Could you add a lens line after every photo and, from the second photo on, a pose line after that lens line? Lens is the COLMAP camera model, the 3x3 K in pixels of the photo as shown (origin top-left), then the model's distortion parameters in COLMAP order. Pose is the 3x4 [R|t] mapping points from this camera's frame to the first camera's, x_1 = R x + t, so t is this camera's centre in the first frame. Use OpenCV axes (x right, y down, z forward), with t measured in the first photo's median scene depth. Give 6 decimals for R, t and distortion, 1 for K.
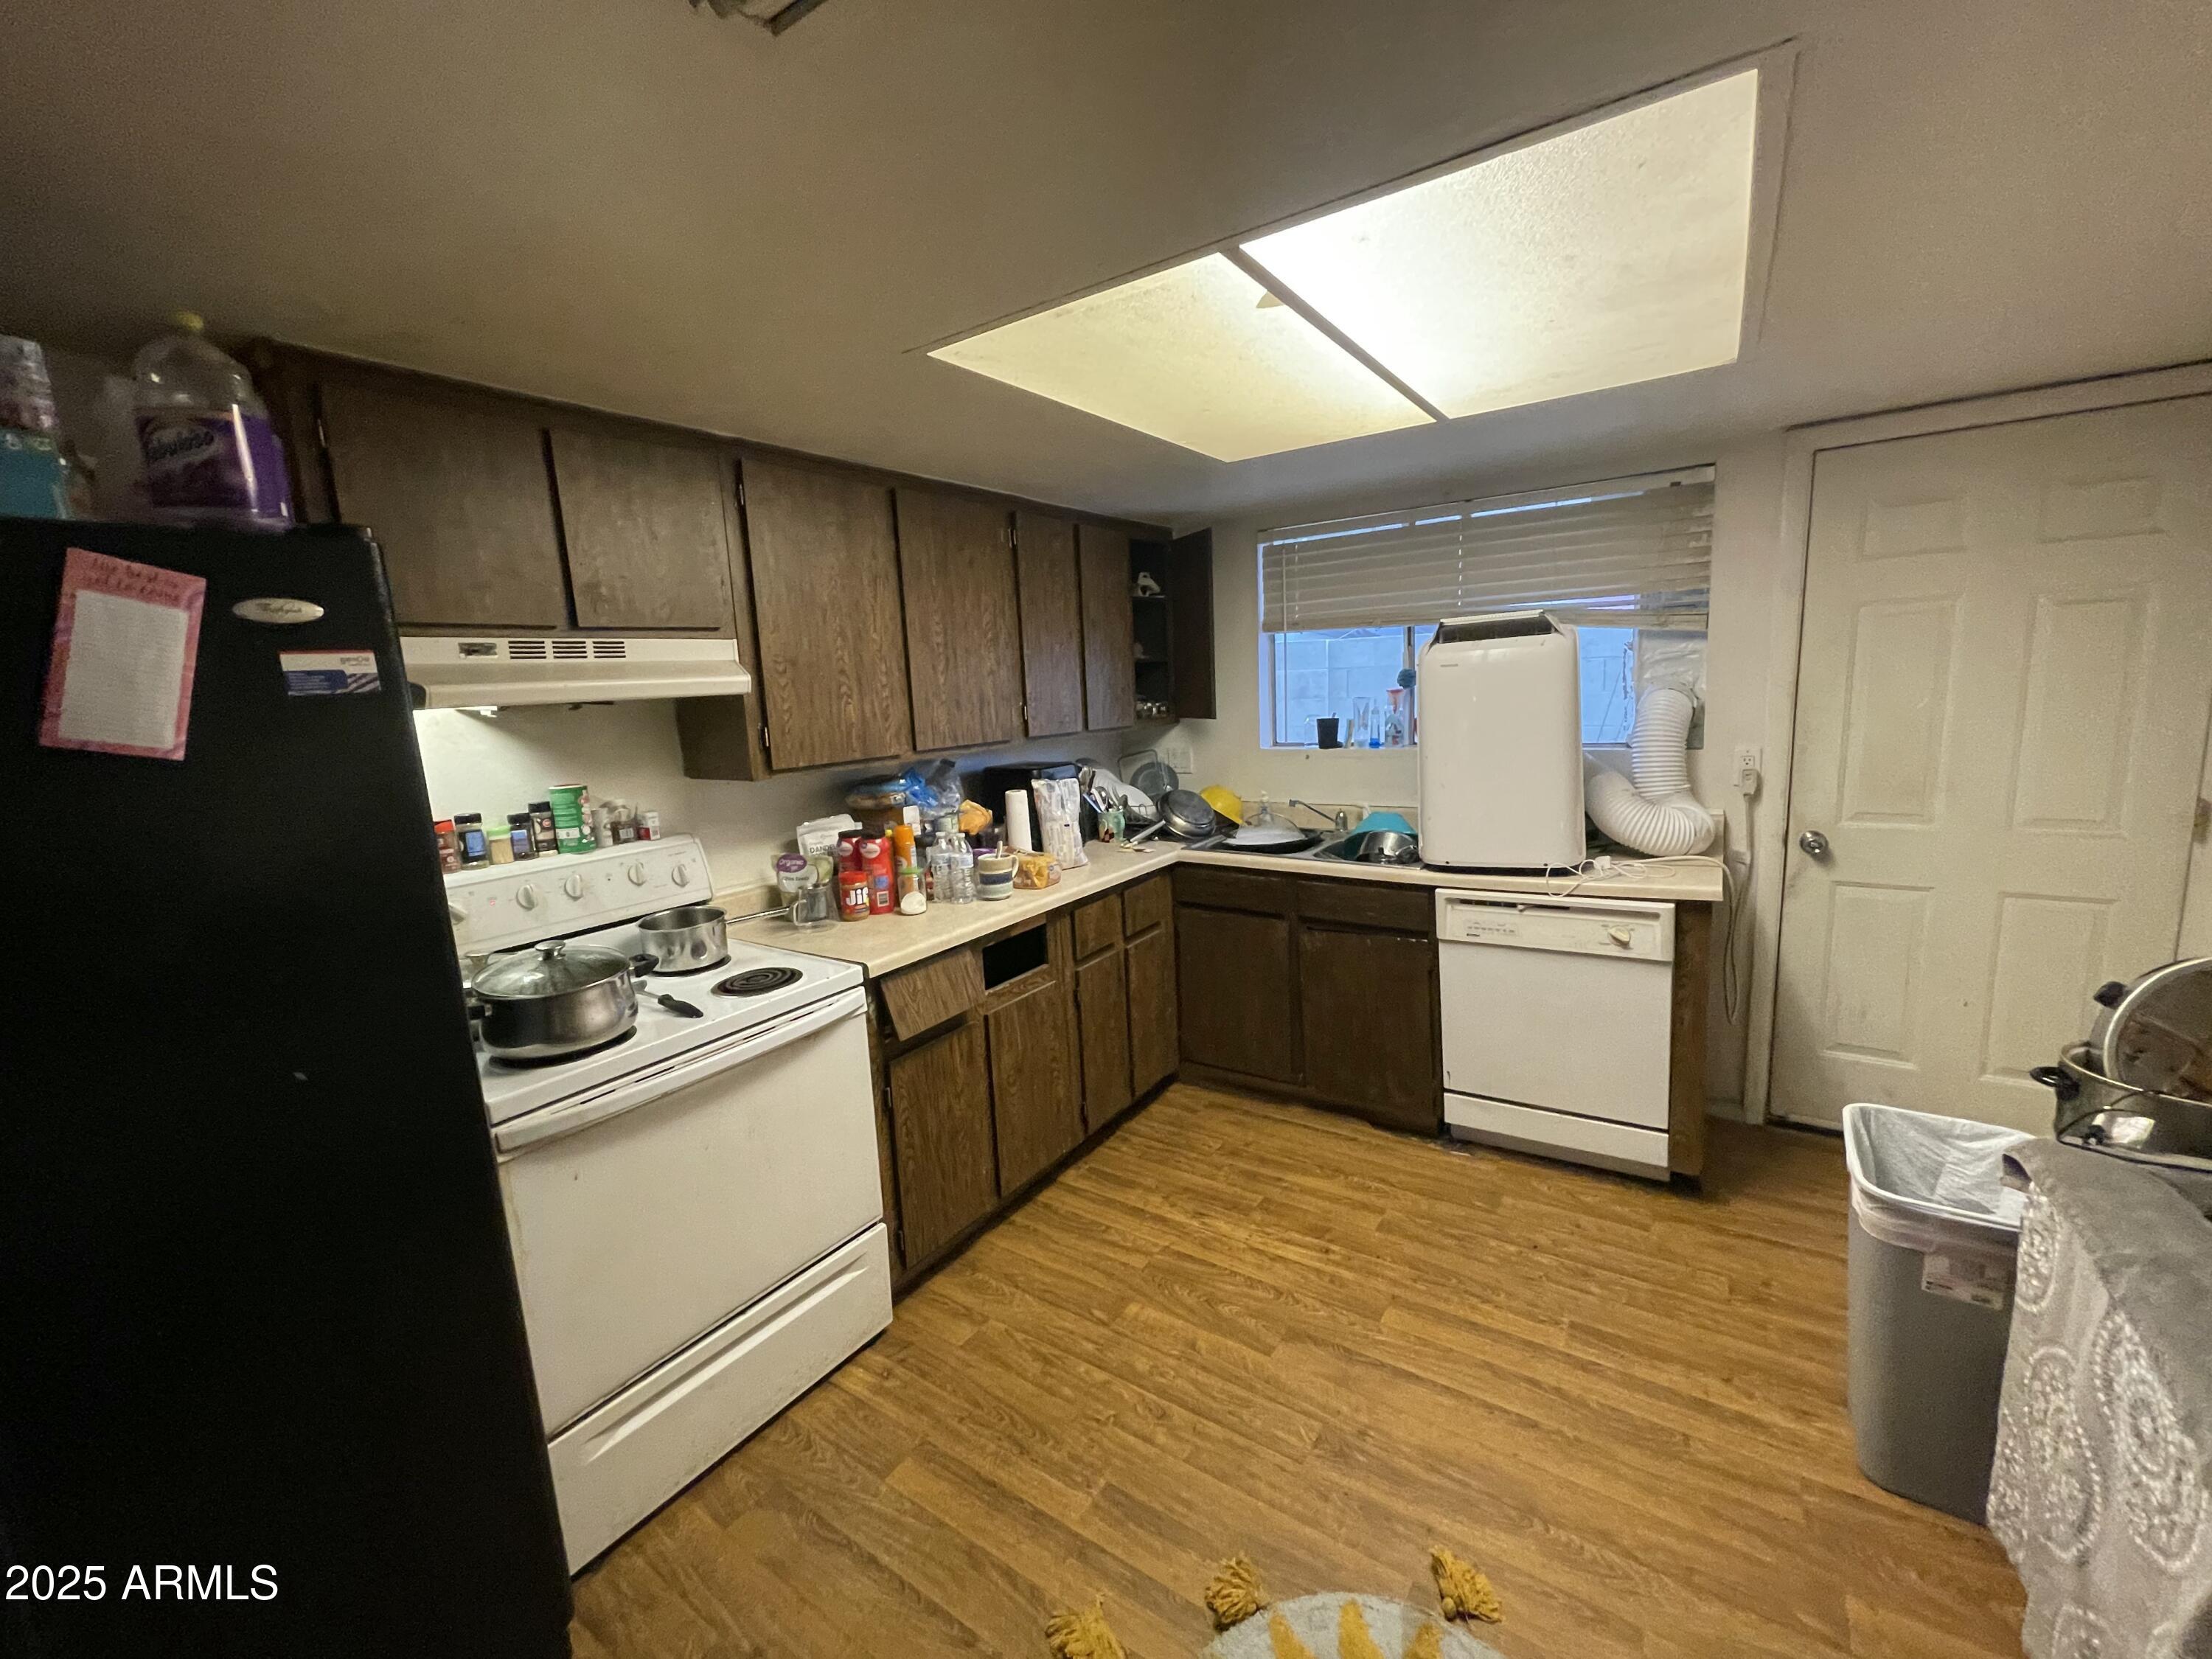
lens RADIAL K [[889.8, 0, 1106.0], [0, 889.8, 829.5], [0, 0, 1]] dist [0.000545, 0.000367]
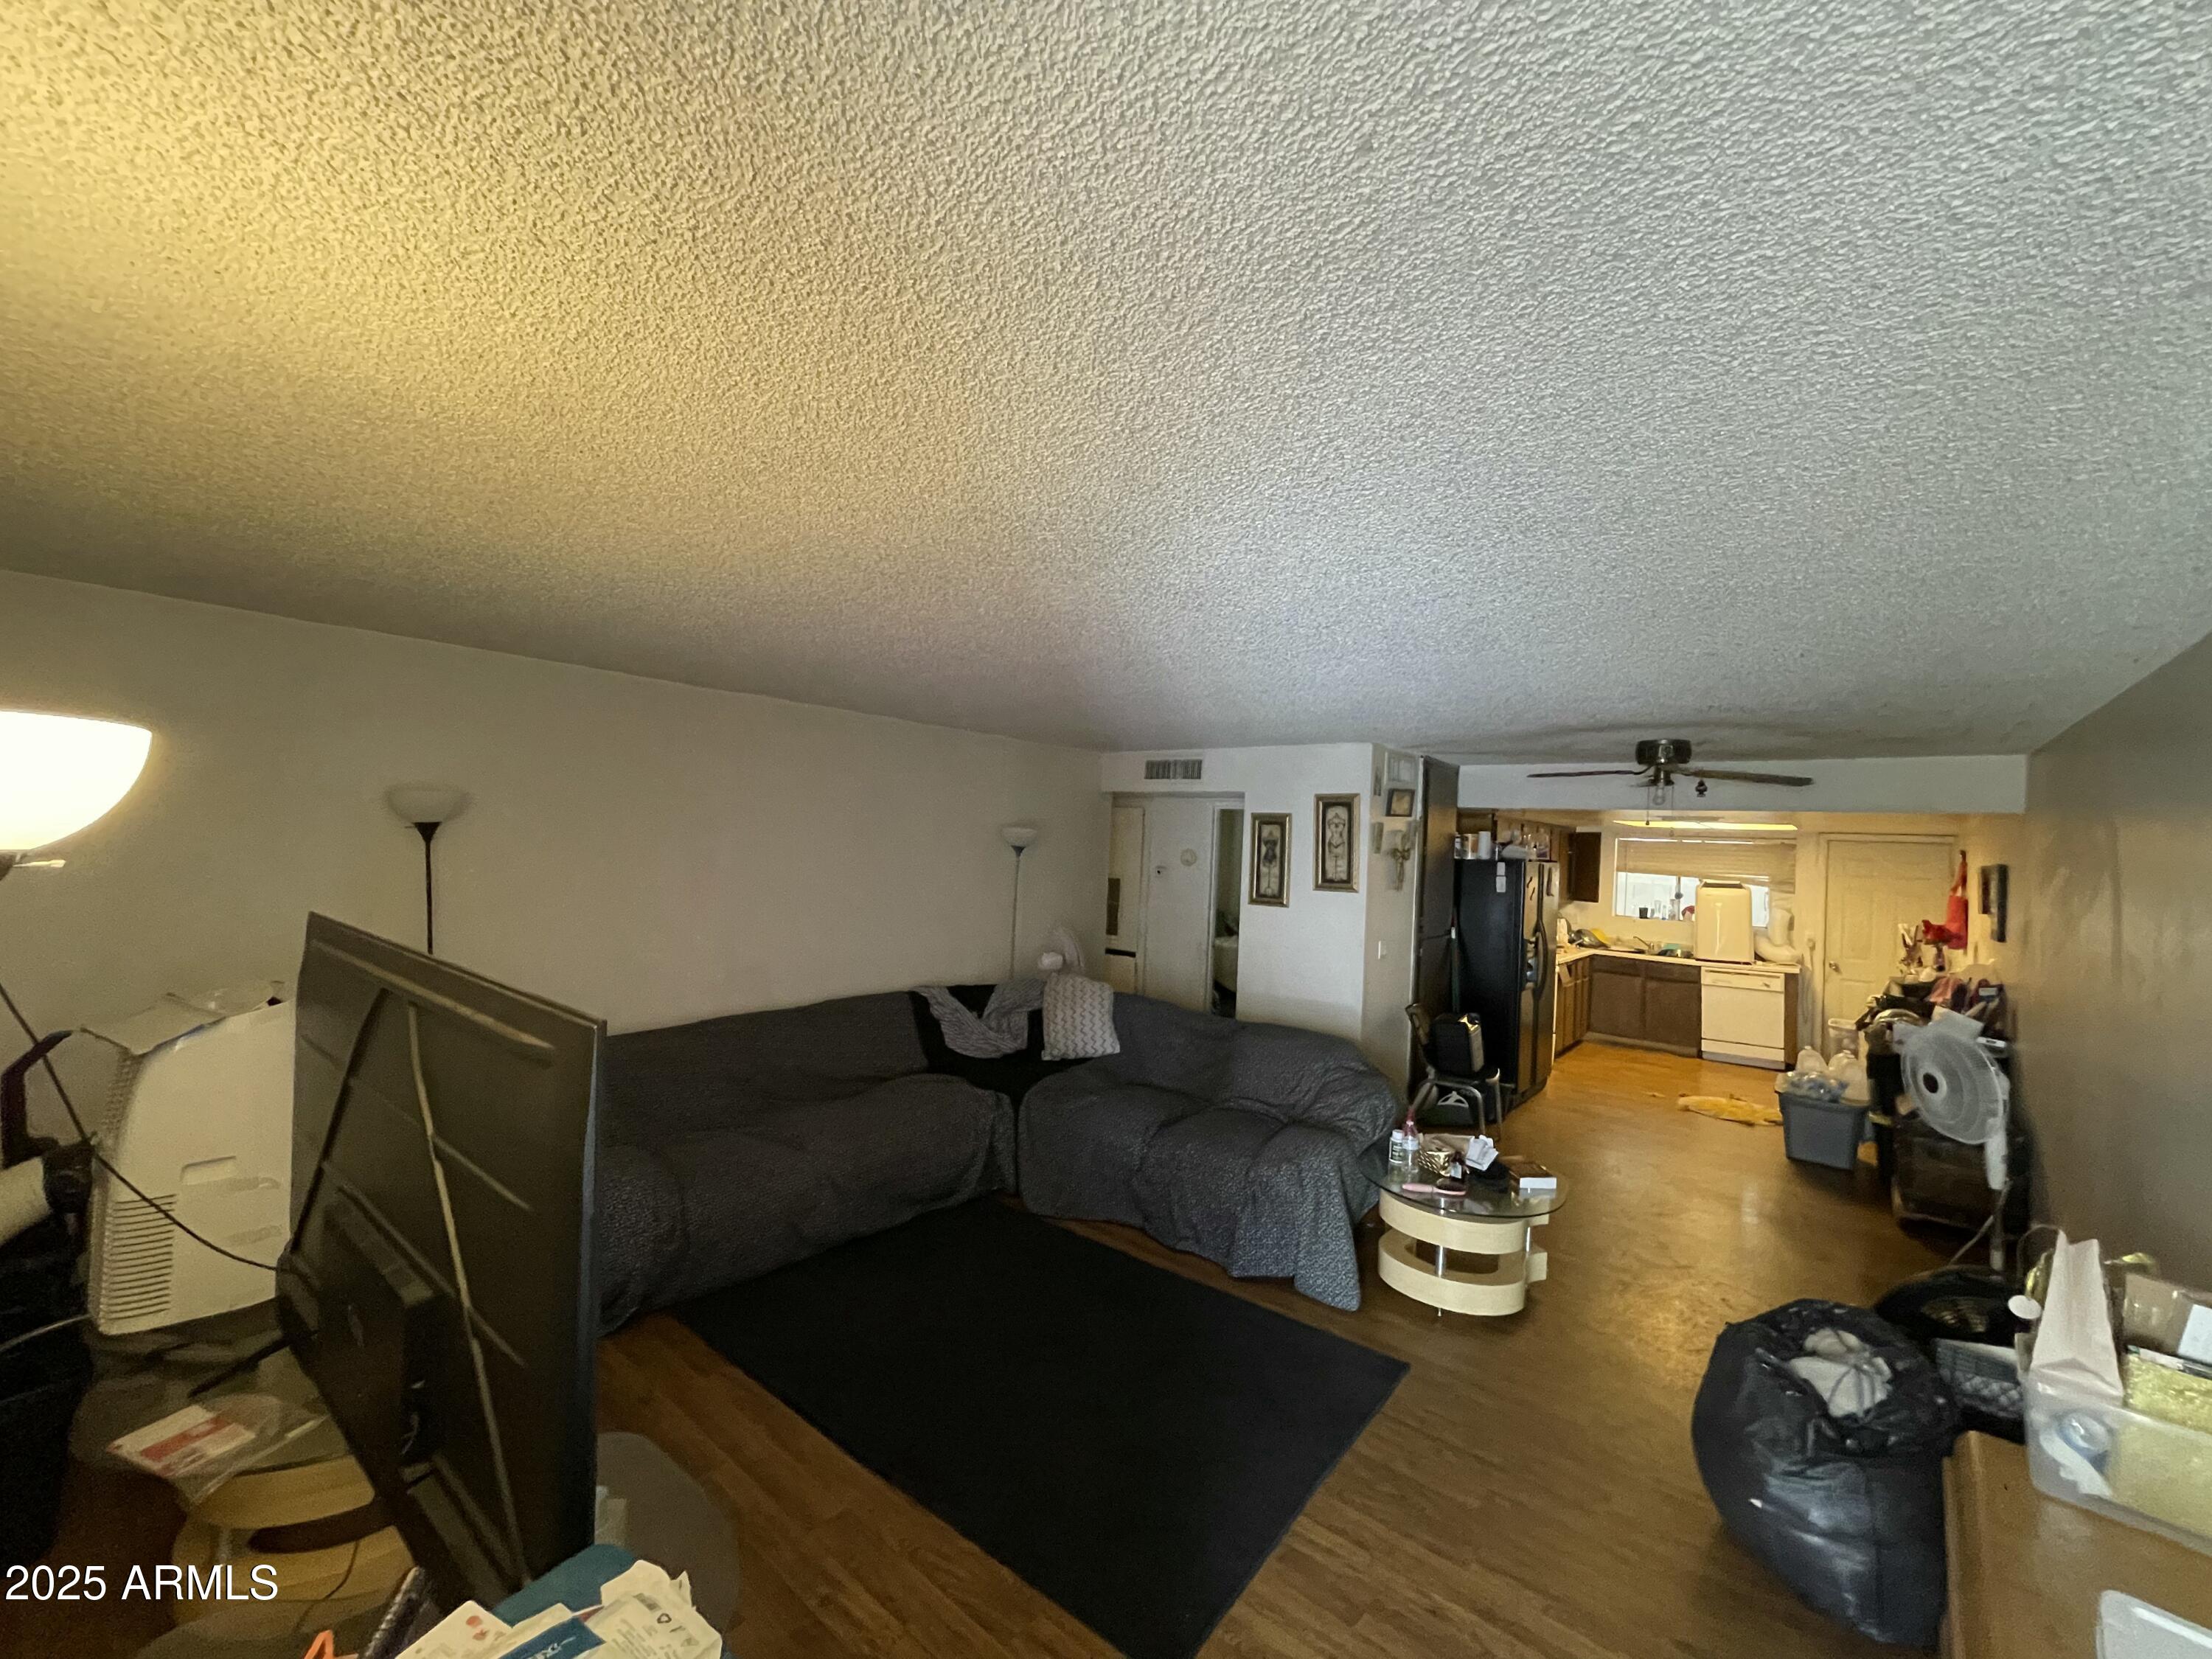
lens RADIAL K [[889.8, 0, 1106.0], [0, 889.8, 829.5], [0, 0, 1]] dist [0.000545, 0.000367]
pose [[0.990155, 0.095590, -0.102257, -1.357561], [-0.112596, 0.977909, -0.176115, 0.366557], [0.083163, 0.185895, 0.979044, -2.202985]]
